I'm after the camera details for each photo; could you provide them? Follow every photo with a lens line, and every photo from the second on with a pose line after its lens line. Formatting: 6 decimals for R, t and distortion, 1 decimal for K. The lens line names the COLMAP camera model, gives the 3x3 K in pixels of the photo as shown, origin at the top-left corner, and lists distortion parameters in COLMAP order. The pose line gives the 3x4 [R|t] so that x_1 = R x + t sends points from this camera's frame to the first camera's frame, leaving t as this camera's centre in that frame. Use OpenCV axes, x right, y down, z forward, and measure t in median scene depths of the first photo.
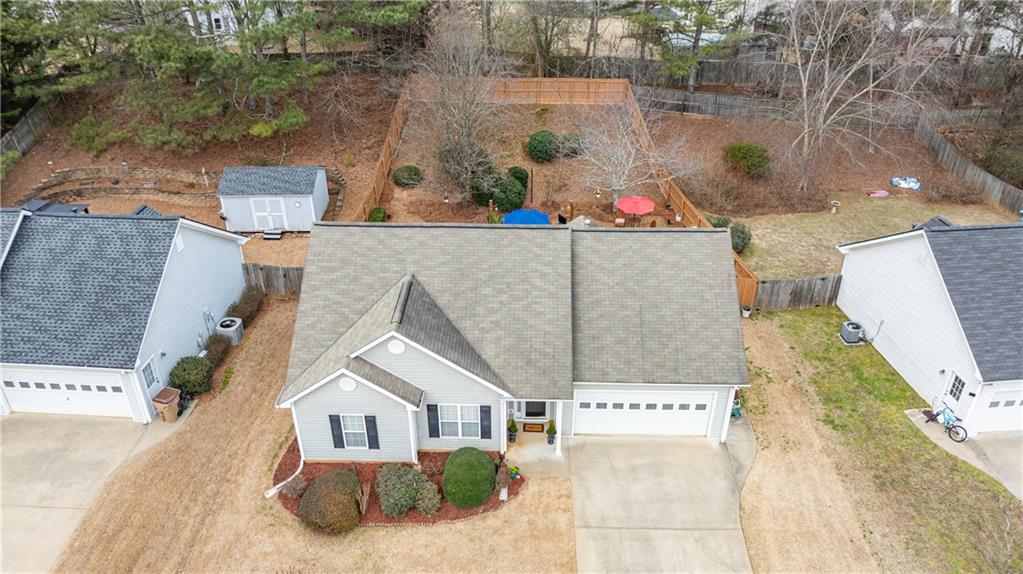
lens RADIAL K [[719.4, 0, 513.8], [0, 719.4, 285.6], [0, 0, 1]] dist [-0.024520, 0.006988]
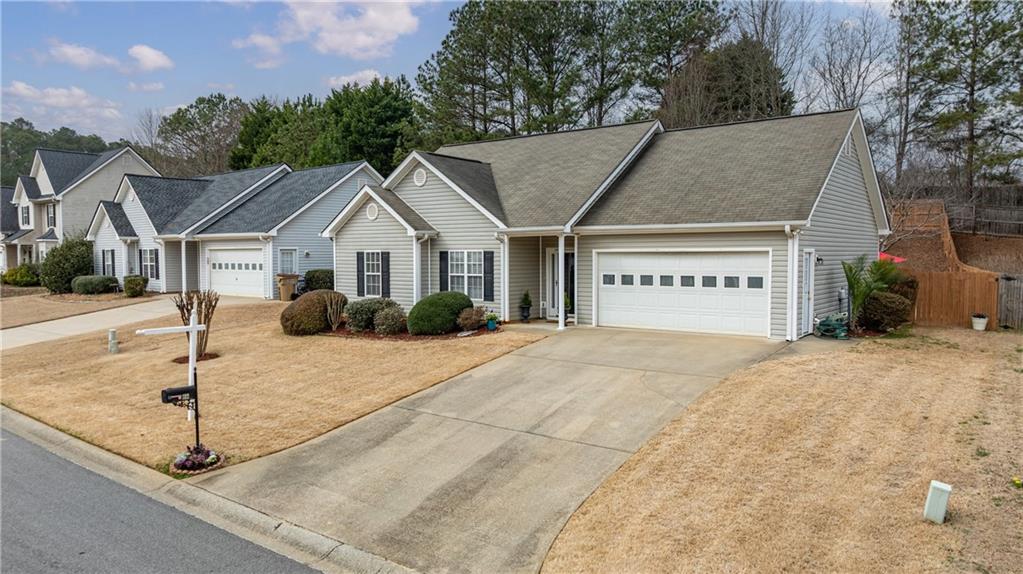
lens RADIAL K [[719.4, 0, 513.8], [0, 719.4, 285.6], [0, 0, 1]] dist [-0.024520, 0.006988]
pose [[0.809037, 0.023374, -0.587292, 0.479510], [-0.293624, 0.881663, -0.369398, 0.496403], [0.509160, 0.471300, 0.720162, 0.385450]]
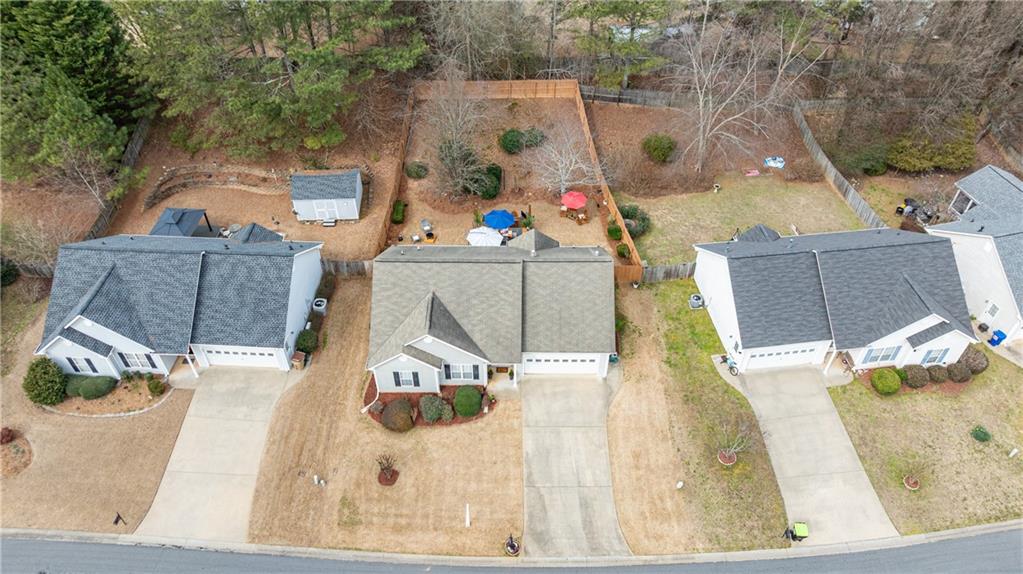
lens RADIAL K [[719.4, 0, 513.8], [0, 719.4, 285.6], [0, 0, 1]] dist [-0.024520, 0.006988]
pose [[0.999809, -0.012091, 0.015336, 0.032910], [0.008074, 0.970952, 0.239140, -0.462916], [-0.017782, -0.238970, 0.970864, -0.745929]]
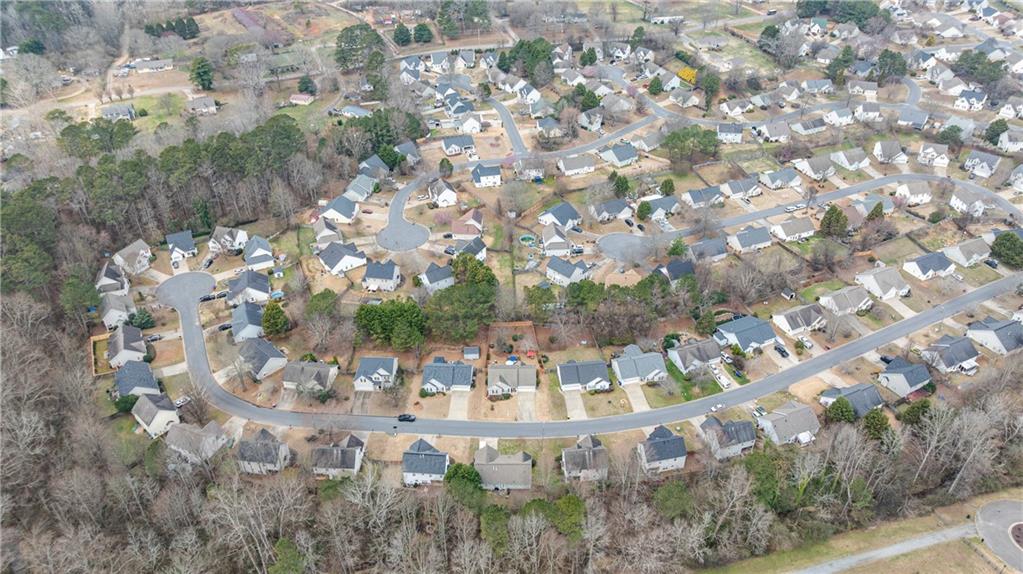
lens RADIAL K [[719.4, 0, 513.8], [0, 719.4, 285.6], [0, 0, 1]] dist [-0.024520, 0.006988]
pose [[0.999761, -0.018645, 0.011445, -0.050737], [0.017657, 0.996553, 0.081062, -1.879054], [-0.012917, -0.080841, 0.996643, -8.024952]]
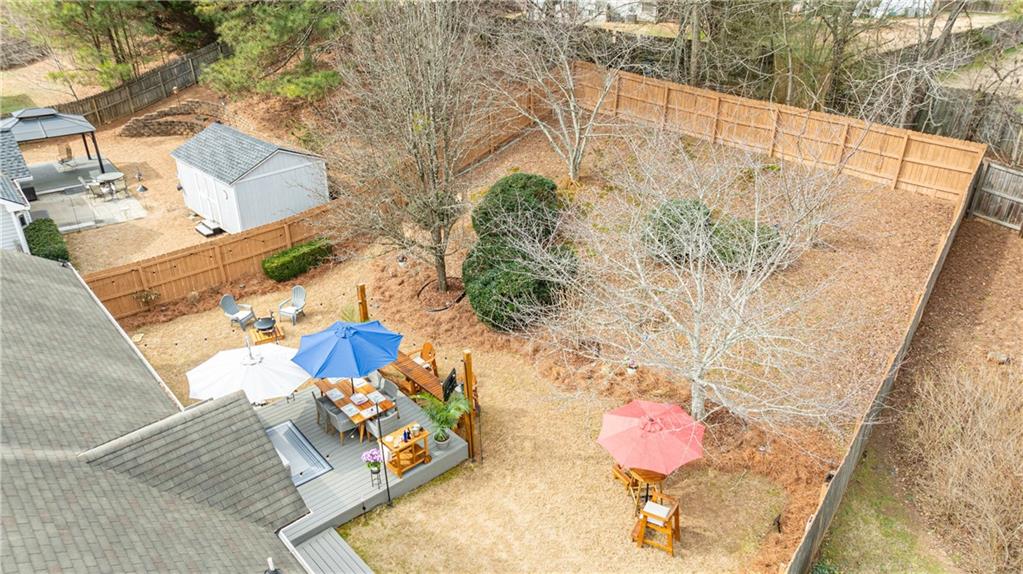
lens RADIAL K [[719.4, 0, 513.8], [0, 719.4, 285.6], [0, 0, 1]] dist [-0.024520, 0.006988]
pose [[0.686202, 0.332251, -0.647098, 0.516888], [-0.366901, 0.926230, 0.086497, -0.292491], [0.628100, 0.178066, 0.757484, 1.047544]]
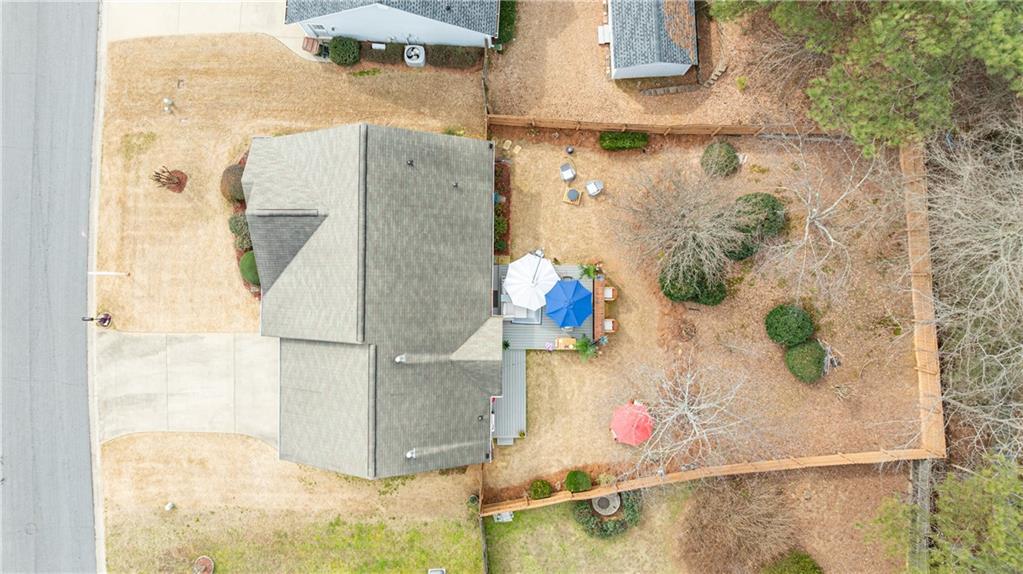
lens RADIAL K [[719.4, 0, 513.8], [0, 719.4, 285.6], [0, 0, 1]] dist [-0.024520, 0.006988]
pose [[0.015641, 0.999878, -0.000117, -0.012256], [-0.506414, 0.008022, 0.862253, -1.280523], [0.862149, -0.013427, 0.506478, 0.649727]]
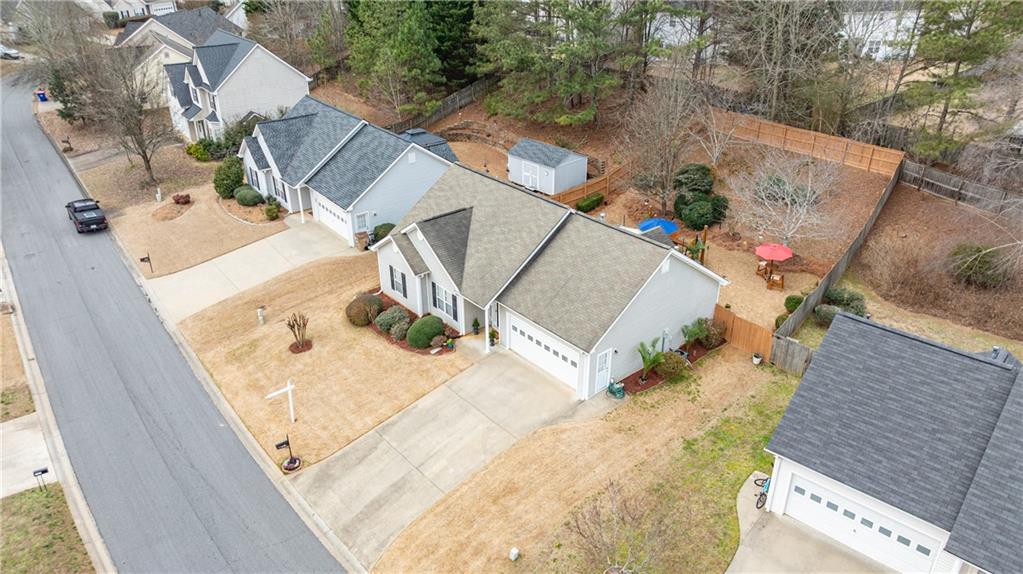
lens RADIAL K [[719.4, 0, 513.8], [0, 719.4, 285.6], [0, 0, 1]] dist [-0.024520, 0.006988]
pose [[0.667860, 0.341728, -0.661200, 0.983918], [-0.371853, 0.922747, 0.101305, -0.047866], [0.644739, 0.178211, 0.743339, -0.037767]]
